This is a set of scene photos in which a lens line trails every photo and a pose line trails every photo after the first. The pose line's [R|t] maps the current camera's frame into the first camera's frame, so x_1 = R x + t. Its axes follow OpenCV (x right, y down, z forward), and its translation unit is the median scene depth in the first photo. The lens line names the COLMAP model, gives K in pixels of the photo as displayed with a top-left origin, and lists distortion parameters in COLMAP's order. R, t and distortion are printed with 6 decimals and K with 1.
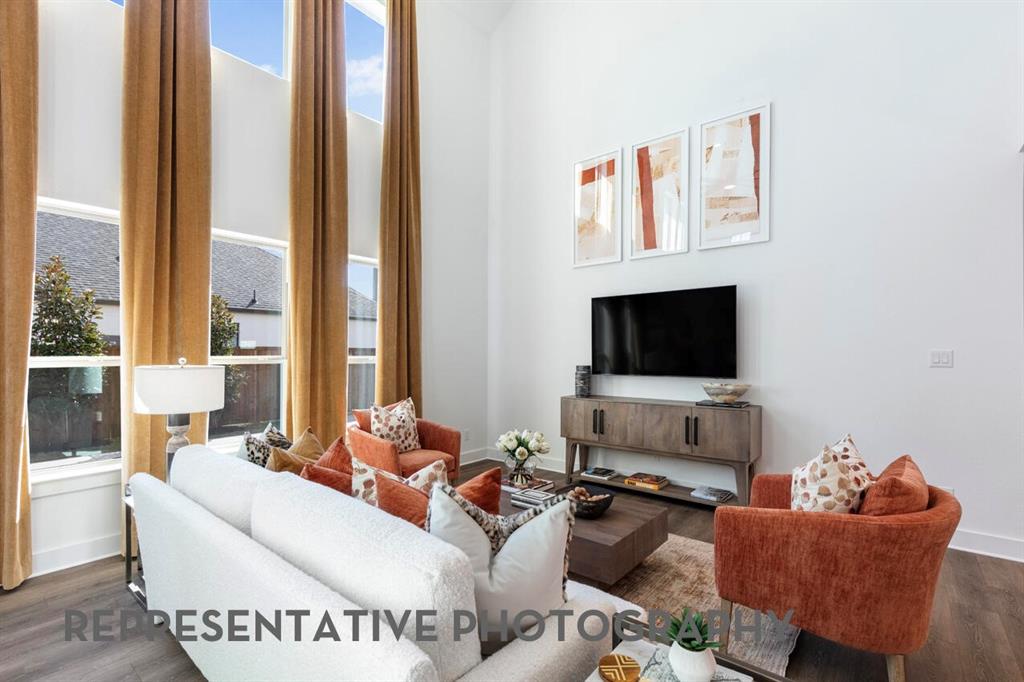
lens RADIAL K [[459.7, 0, 516.3], [0, 459.7, 350.2], [0, 0, 1]] dist [0.009843, -0.000494]
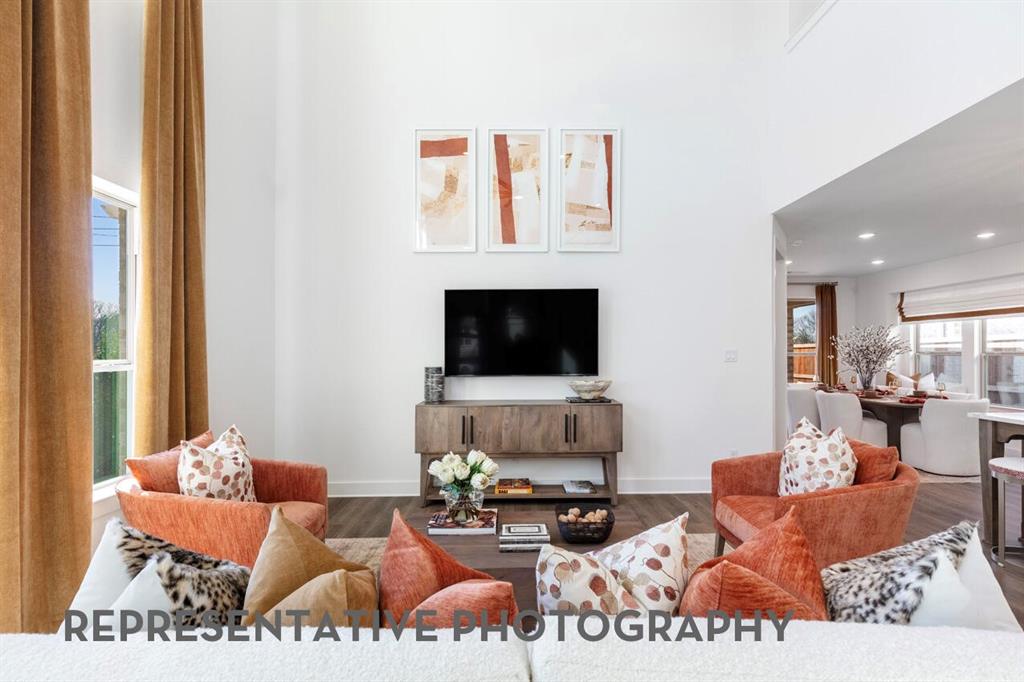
lens RADIAL K [[459.7, 0, 516.3], [0, 459.7, 350.2], [0, 0, 1]] dist [0.009843, -0.000494]
pose [[0.769426, -0.000453, 0.638736, -0.343317], [-0.000854, 0.999998, 0.001739, 0.000826], [-0.638736, -0.001883, 0.769424, 0.284439]]
